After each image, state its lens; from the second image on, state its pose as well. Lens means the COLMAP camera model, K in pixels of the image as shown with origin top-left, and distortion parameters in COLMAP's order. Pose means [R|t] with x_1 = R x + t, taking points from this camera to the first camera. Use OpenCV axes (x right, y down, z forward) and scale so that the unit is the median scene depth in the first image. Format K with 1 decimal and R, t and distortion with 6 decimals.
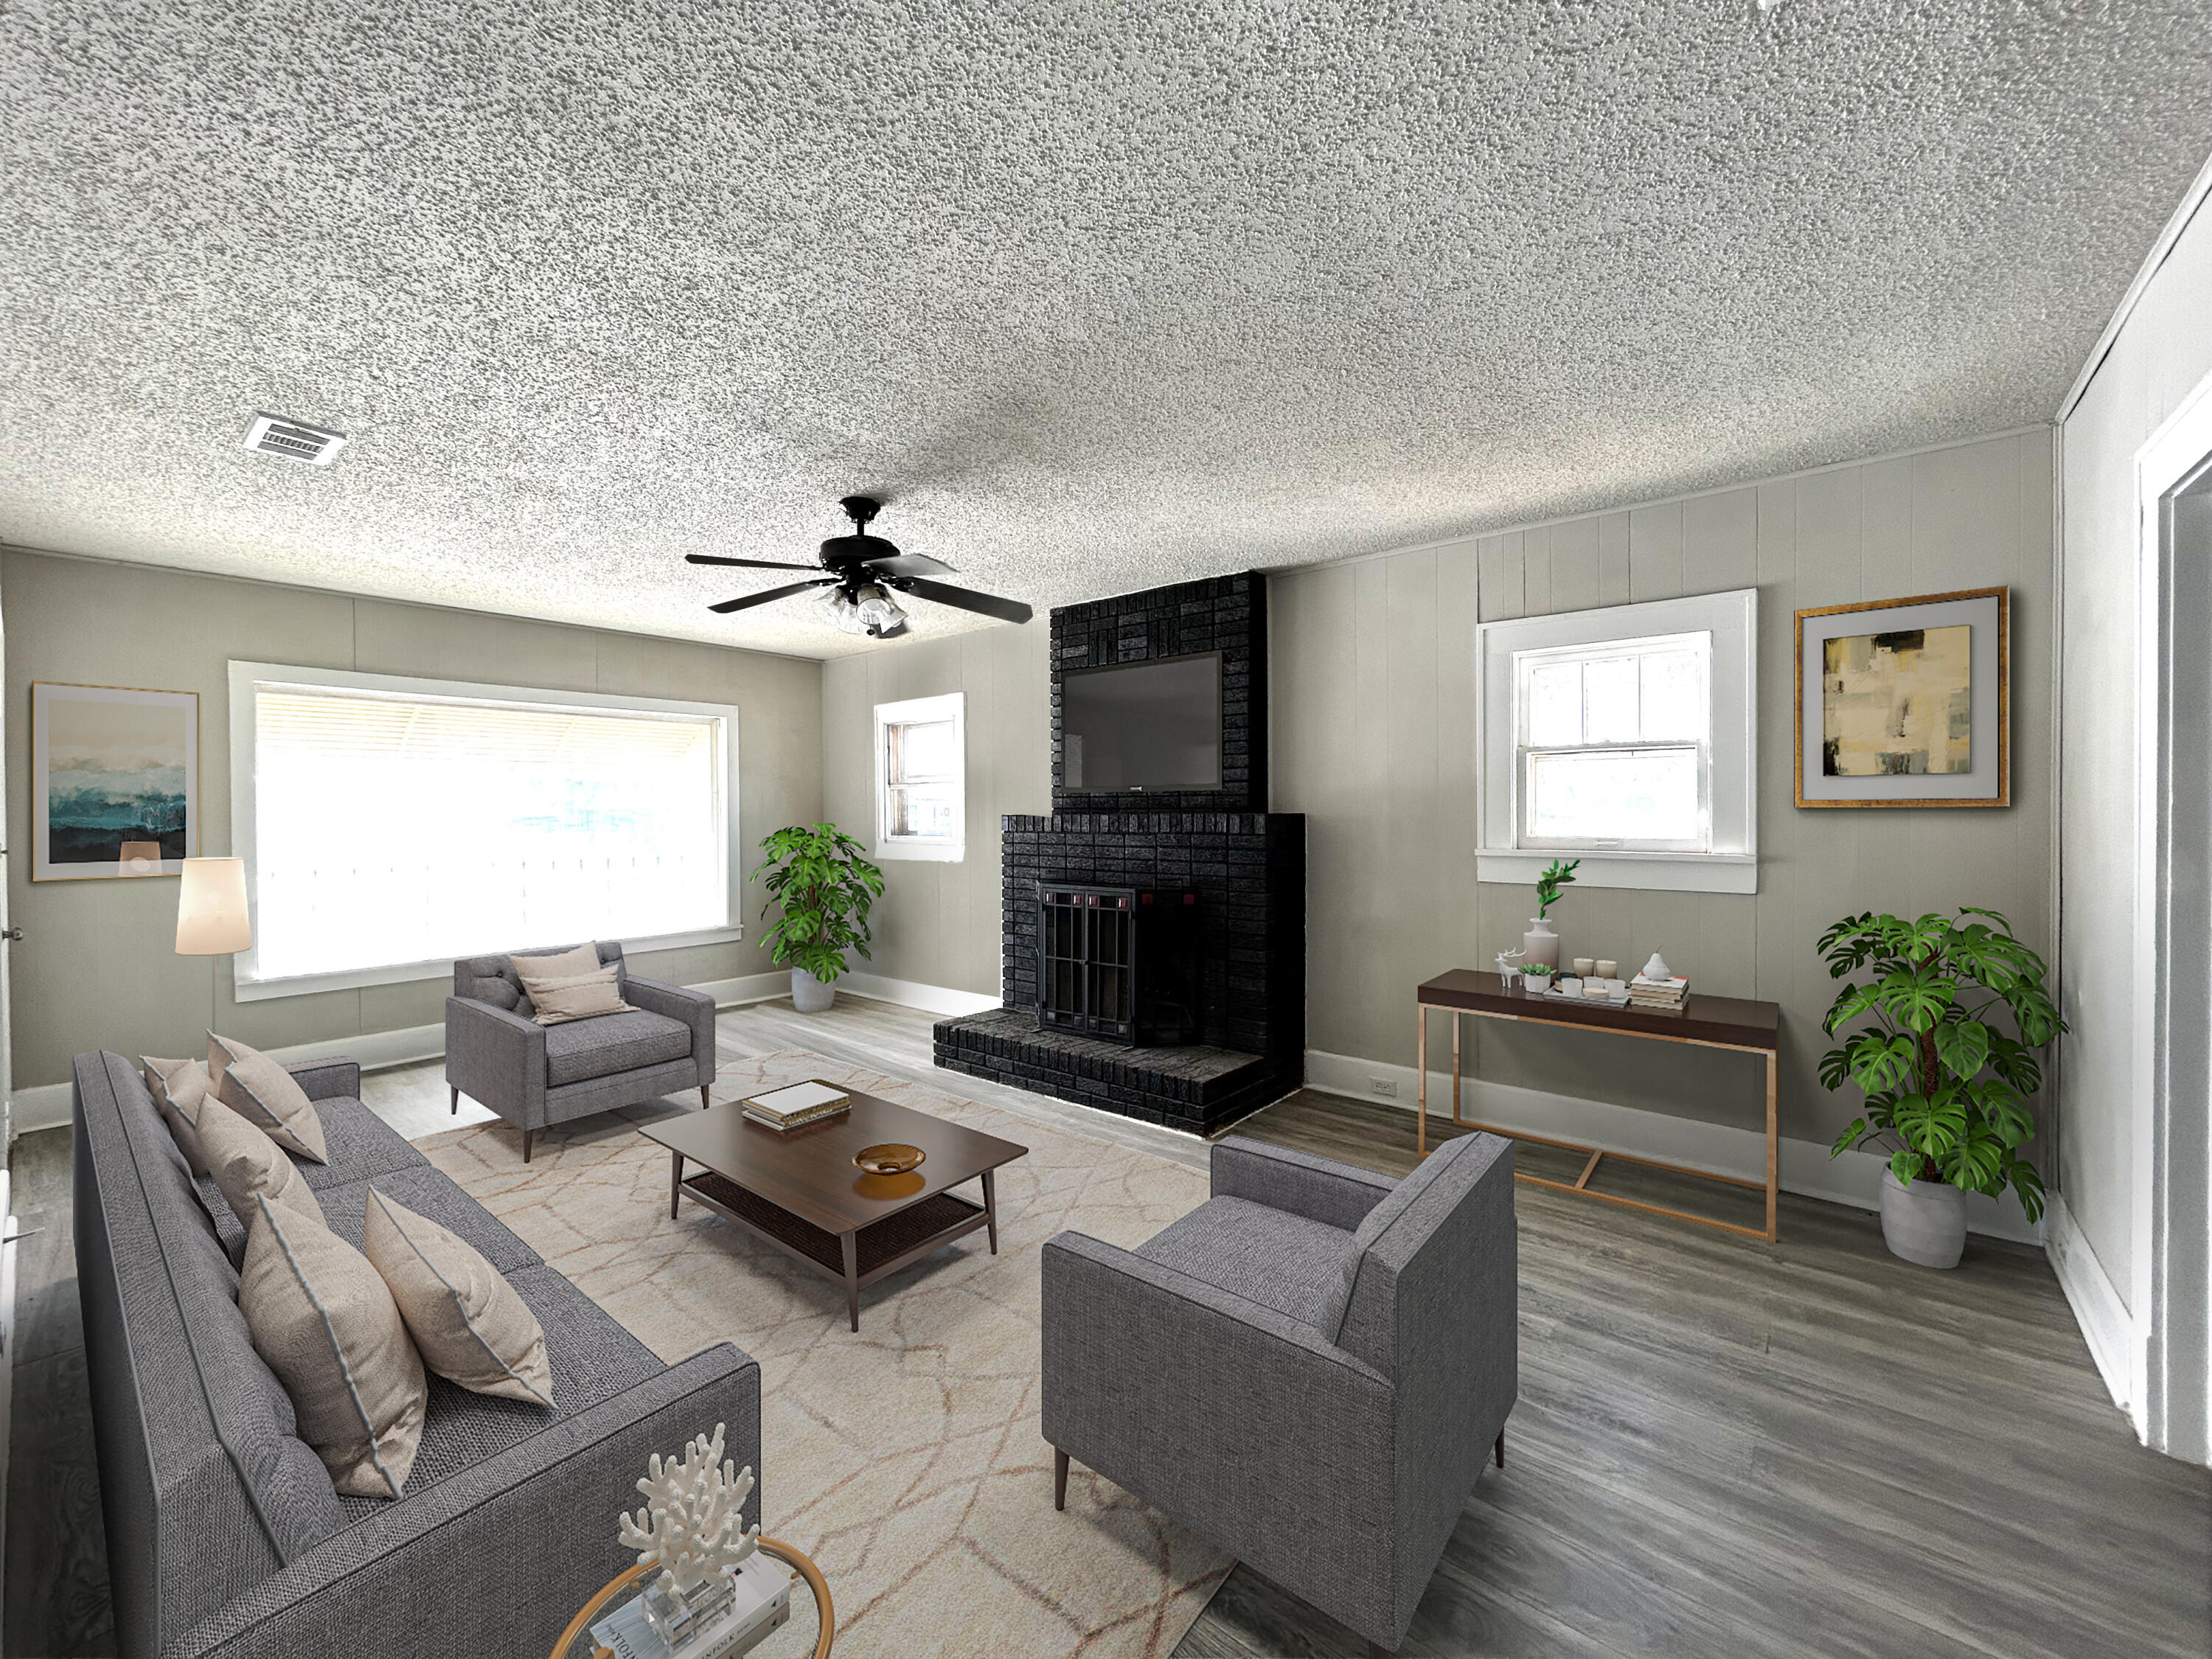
lens RADIAL K [[888.7, 0, 1108.9], [0, 888.7, 806.9], [0, 0, 1]] dist [0.001122, 0.000176]
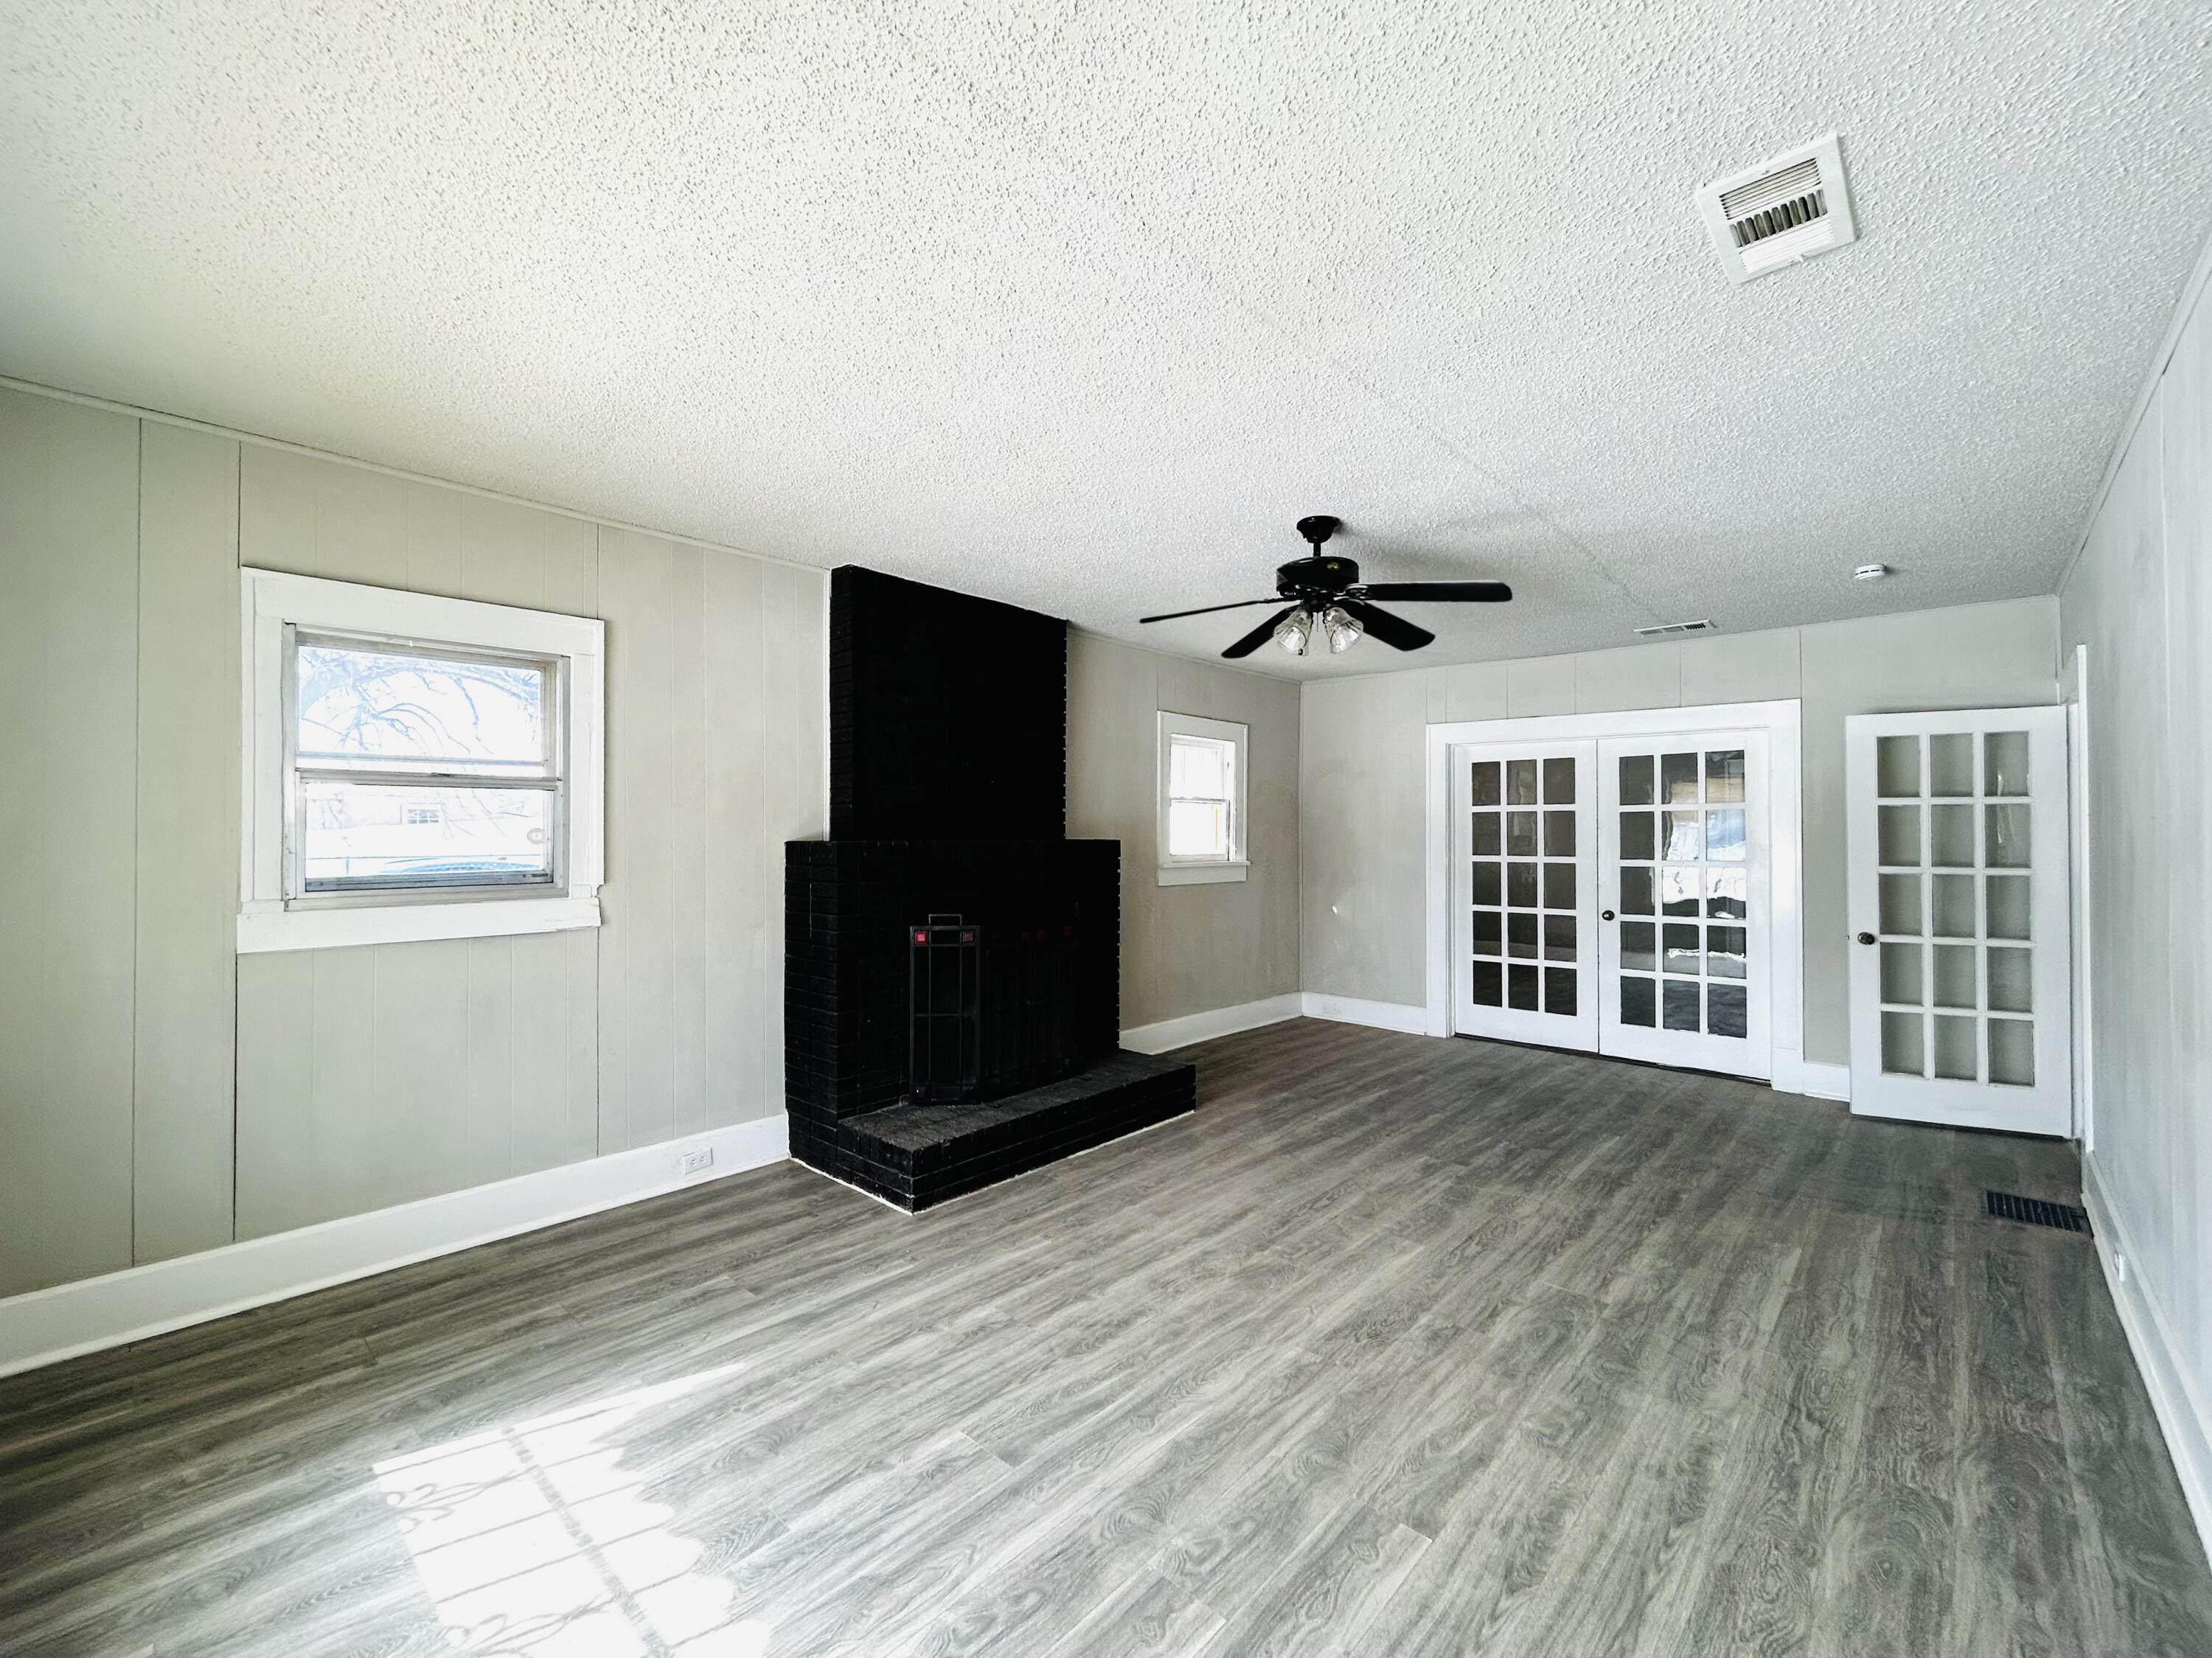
lens RADIAL K [[888.7, 0, 1108.9], [0, 888.7, 806.4], [0, 0, 1]] dist [0.001122, 0.000176]
pose [[0.078864, 0.049767, 0.995642, -1.024931], [0.007235, 0.998698, -0.050493, 0.027604], [-0.996859, 0.011185, 0.078401, 0.954663]]
